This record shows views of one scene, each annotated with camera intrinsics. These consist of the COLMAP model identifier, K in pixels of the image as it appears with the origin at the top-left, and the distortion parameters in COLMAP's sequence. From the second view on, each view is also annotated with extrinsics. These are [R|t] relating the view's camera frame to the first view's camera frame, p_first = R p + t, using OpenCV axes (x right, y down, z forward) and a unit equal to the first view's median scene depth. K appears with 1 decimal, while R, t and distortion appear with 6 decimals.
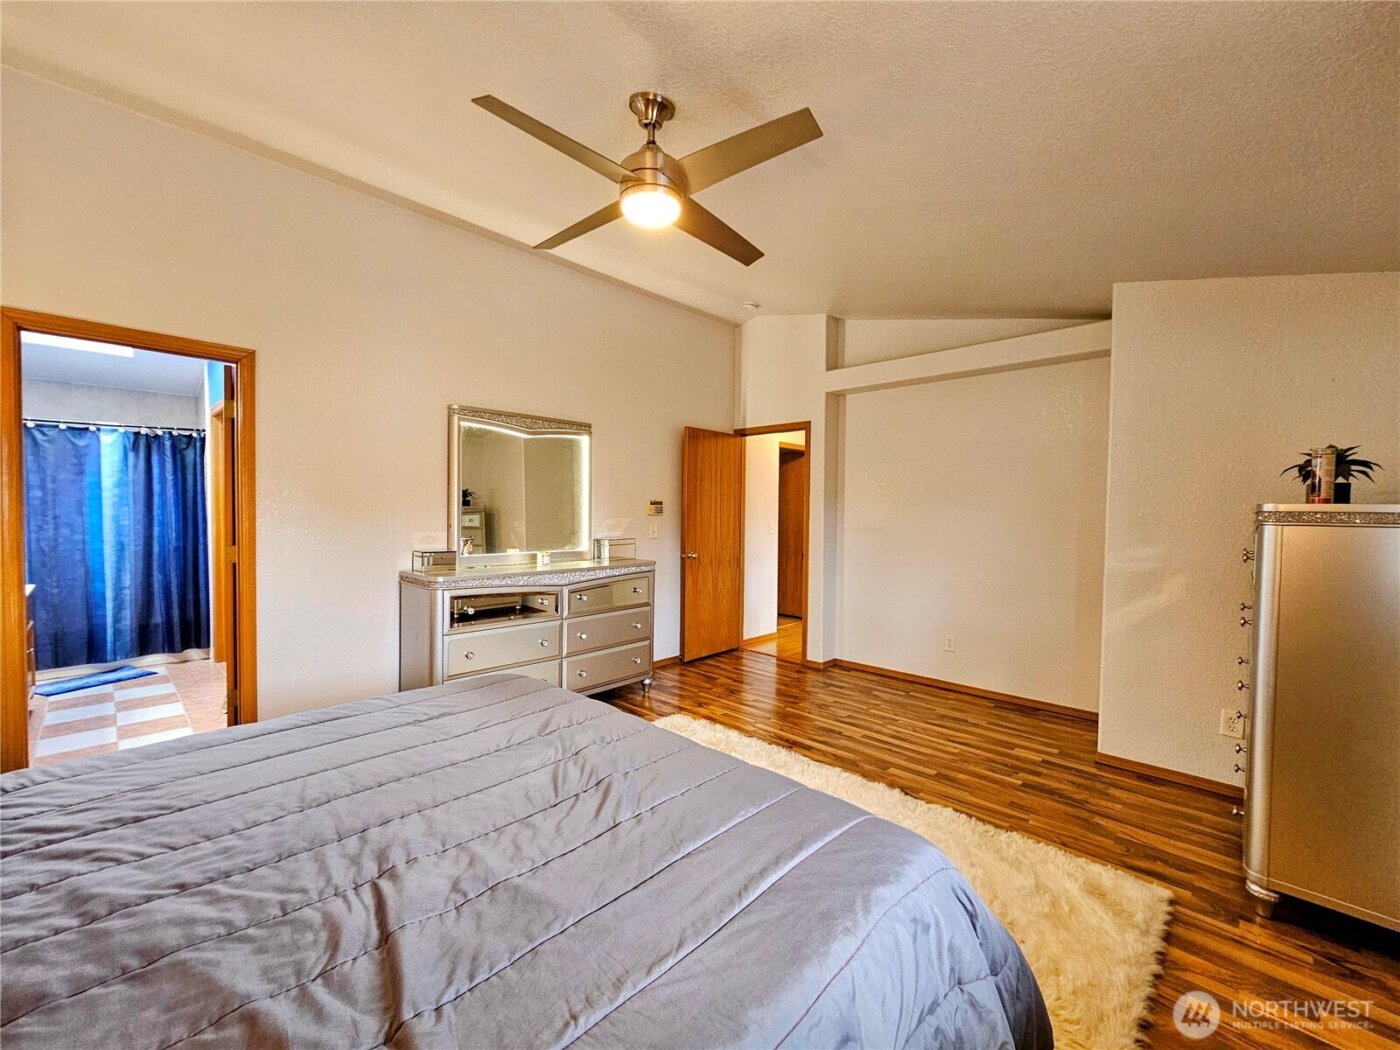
lens RADIAL K [[577.1, 0, 700.3], [0, 577.1, 532.6], [0, 0, 1]] dist [-0.005328, 0.003803]
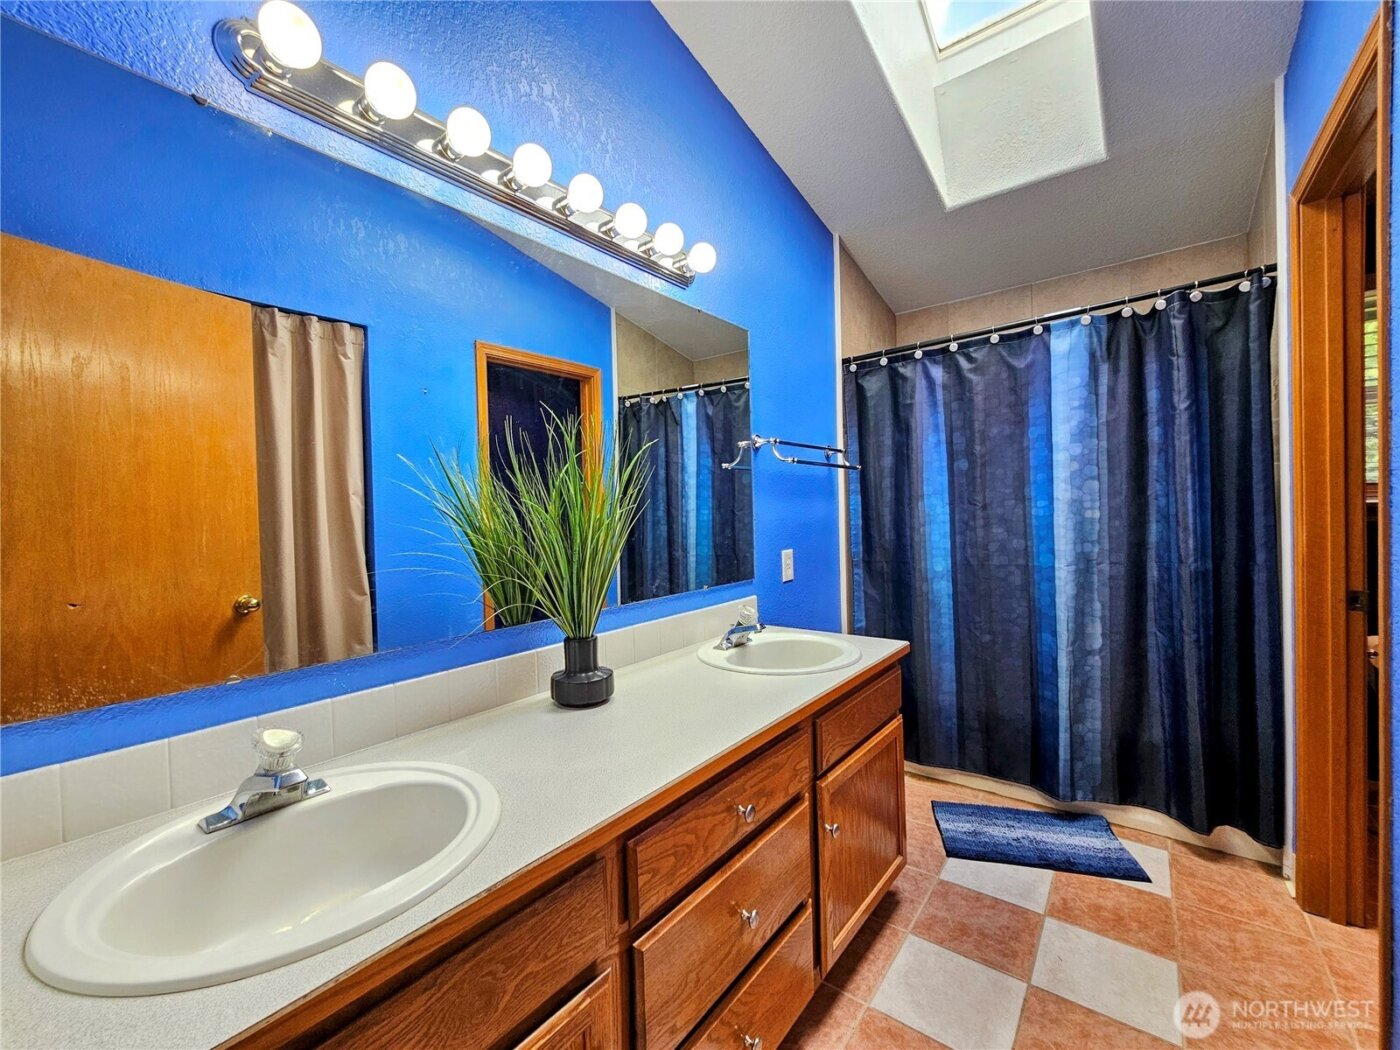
lens RADIAL K [[577.1, 0, 701.1], [0, 577.1, 521.0], [0, 0, 1]] dist [-0.005328, 0.003803]
pose [[0.109033, -0.002519, -0.994035, -0.562373], [-0.007454, 0.999967, -0.003351, -0.007849], [0.994010, 0.007775, 0.109010, 0.628561]]
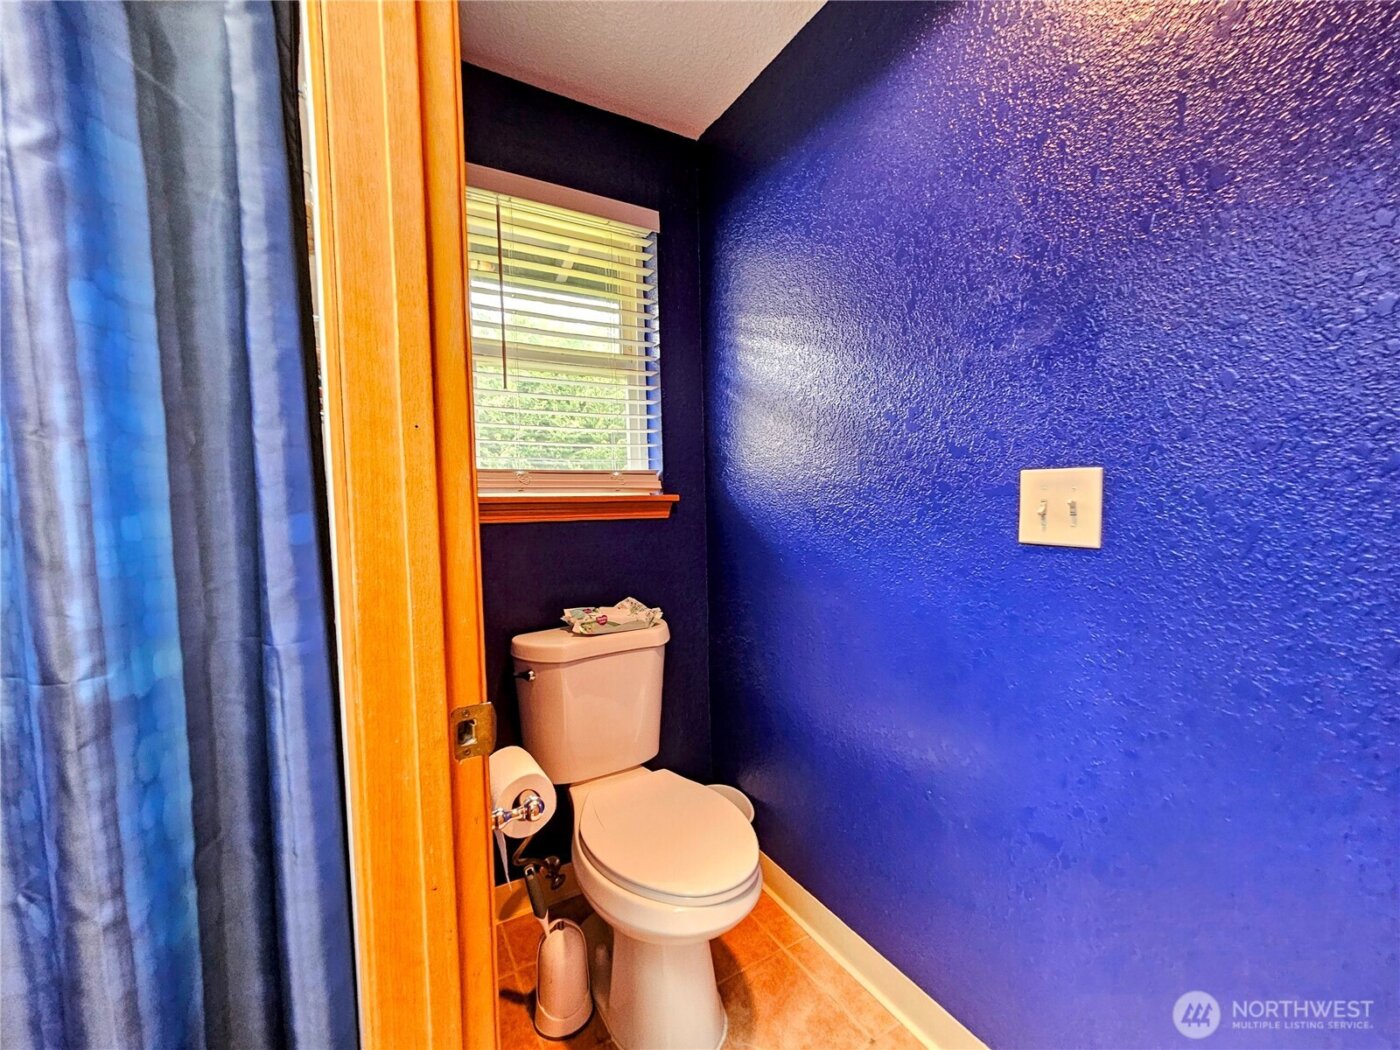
lens RADIAL K [[577.1, 0, 700.4], [0, 577.1, 527.0], [0, 0, 1]] dist [-0.005328, 0.003803]
pose [[0.958814, -0.009066, -0.283889, -0.778406], [0.020523, 0.999089, 0.037406, -0.016724], [0.283291, -0.041692, 0.958127, 0.954273]]
